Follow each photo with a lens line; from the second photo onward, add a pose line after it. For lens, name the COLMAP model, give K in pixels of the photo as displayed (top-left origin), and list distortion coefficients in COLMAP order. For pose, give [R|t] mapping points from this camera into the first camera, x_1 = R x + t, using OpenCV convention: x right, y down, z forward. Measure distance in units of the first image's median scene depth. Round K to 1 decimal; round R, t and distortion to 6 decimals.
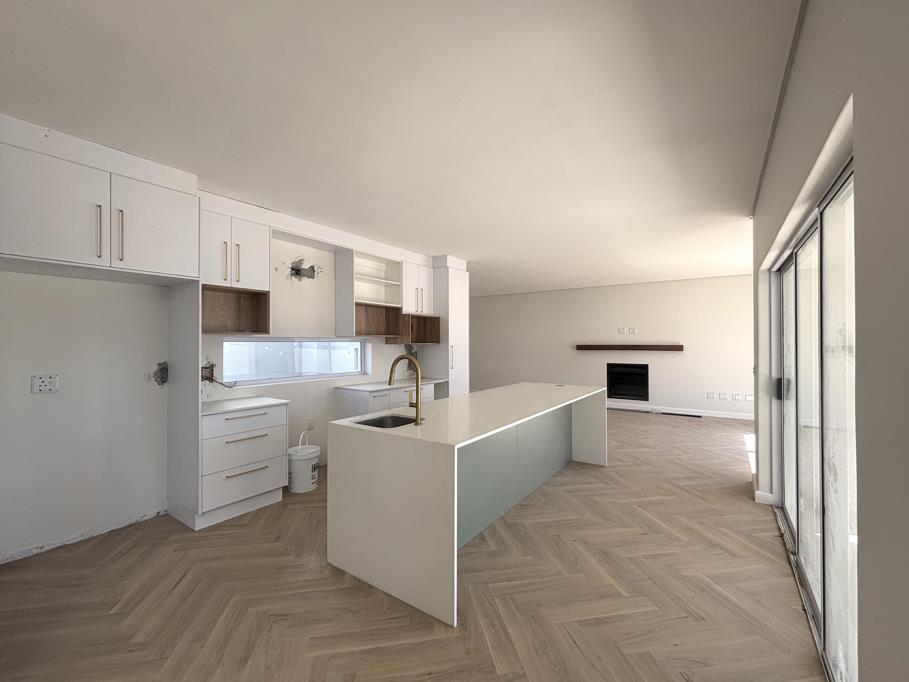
lens RADIAL K [[380.6, 0, 454.5], [0, 380.6, 341.0], [0, 0, 1]] dist [0.001153, 0.000108]
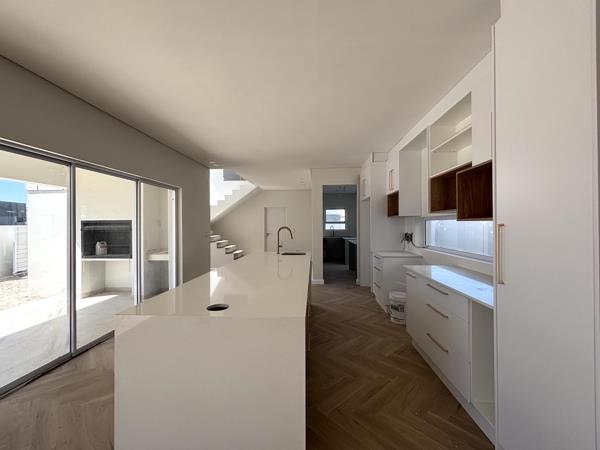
lens RADIAL K [[239.3, 0, 299.1], [0, 239.3, 226.3], [0, 0, 1]] dist [-0.000536, 0.000111]
pose [[-0.857592, 0.015502, -0.514096, 0.291208], [0.021458, 0.999754, -0.005648, 0.017965], [0.513882, -0.015875, -0.857714, 1.177174]]
